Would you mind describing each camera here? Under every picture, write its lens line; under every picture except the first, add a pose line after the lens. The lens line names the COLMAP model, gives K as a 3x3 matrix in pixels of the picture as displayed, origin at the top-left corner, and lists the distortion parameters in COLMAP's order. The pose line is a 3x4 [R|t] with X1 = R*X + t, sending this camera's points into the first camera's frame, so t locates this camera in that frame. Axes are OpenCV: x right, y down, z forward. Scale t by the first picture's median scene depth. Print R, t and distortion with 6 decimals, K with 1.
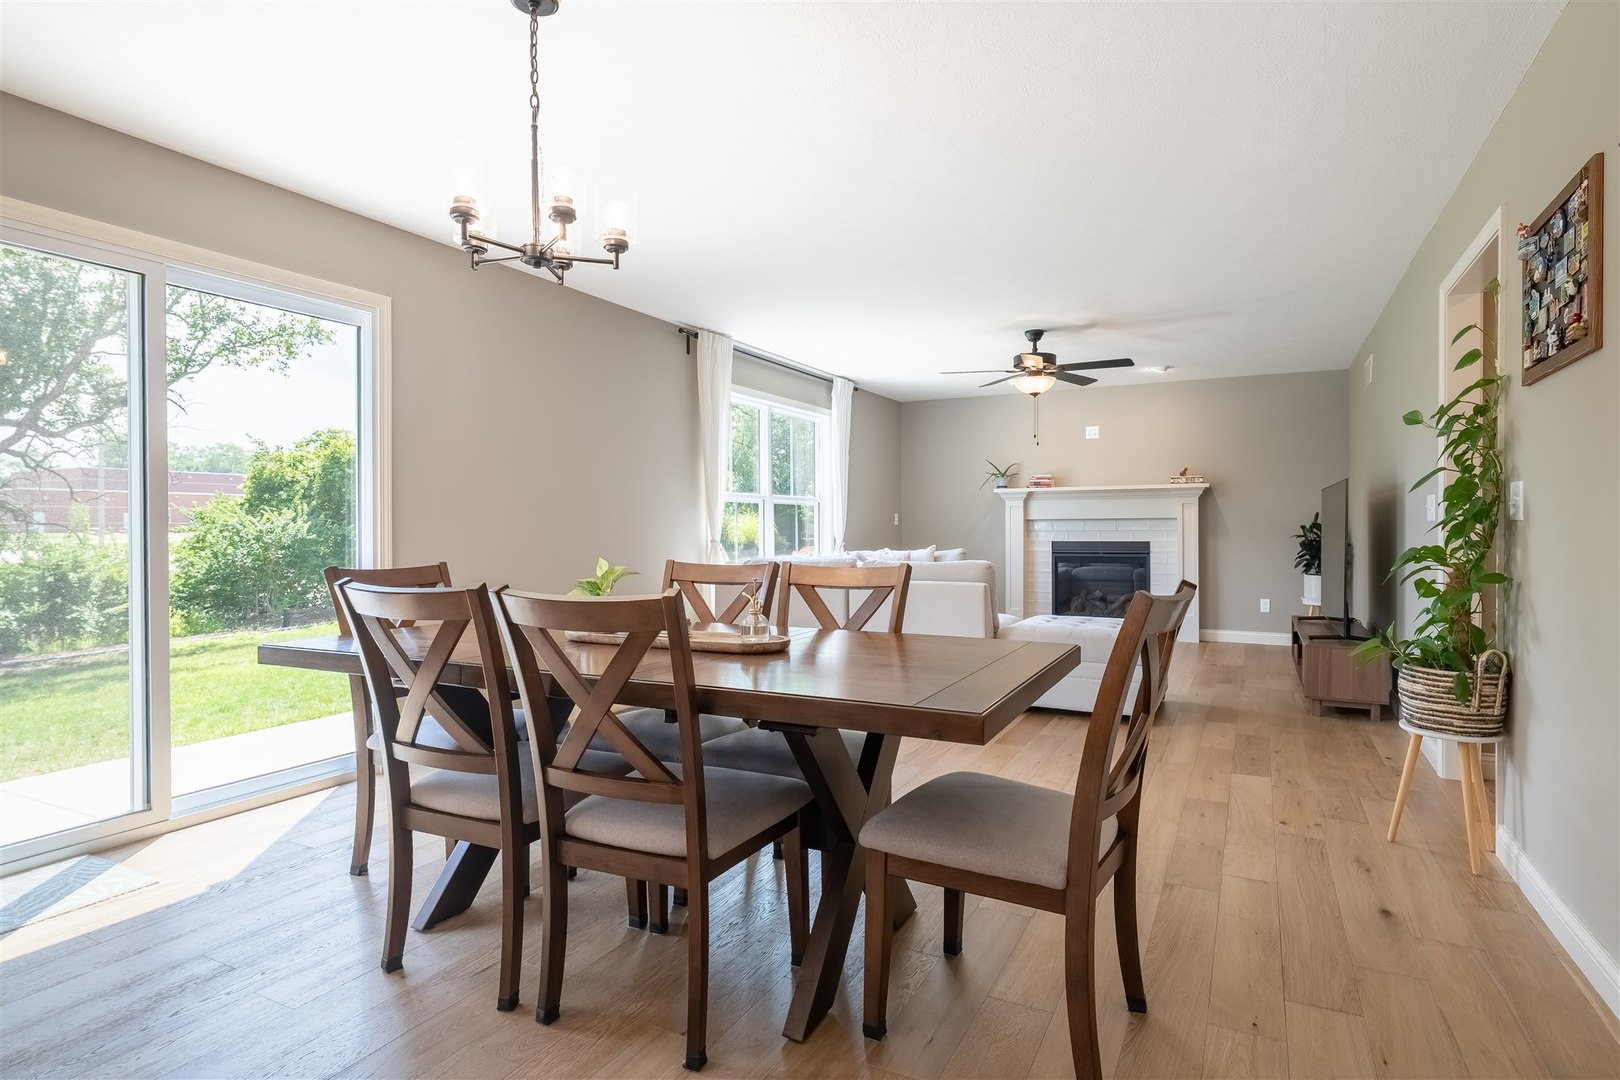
lens RADIAL K [[849.1, 0, 810.0], [0, 849.1, 540.0], [0, 0, 1]] dist [-0.003547, -0.000085]
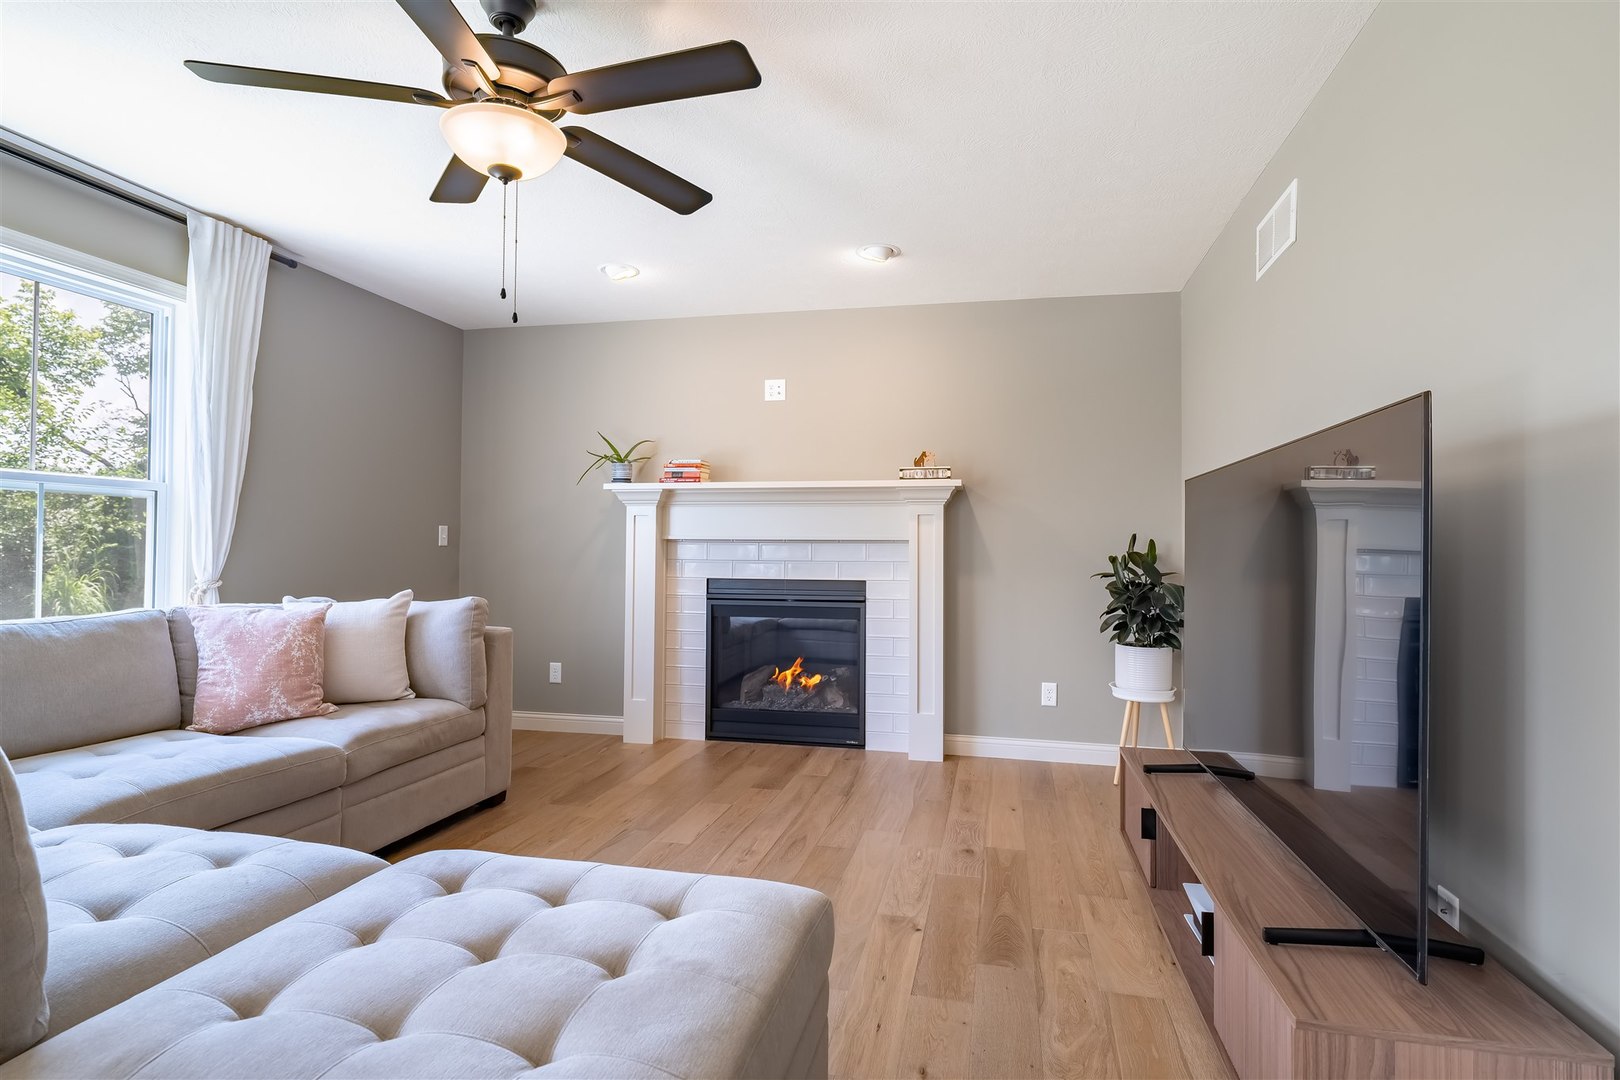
lens RADIAL K [[849.1, 0, 810.0], [0, 849.1, 540.0], [0, 0, 1]] dist [-0.003547, -0.000085]
pose [[0.964625, 0.015772, 0.263154, 0.219708], [-0.009097, 0.999606, -0.026565, -0.010383], [-0.263469, 0.023231, 0.964388, 0.470585]]
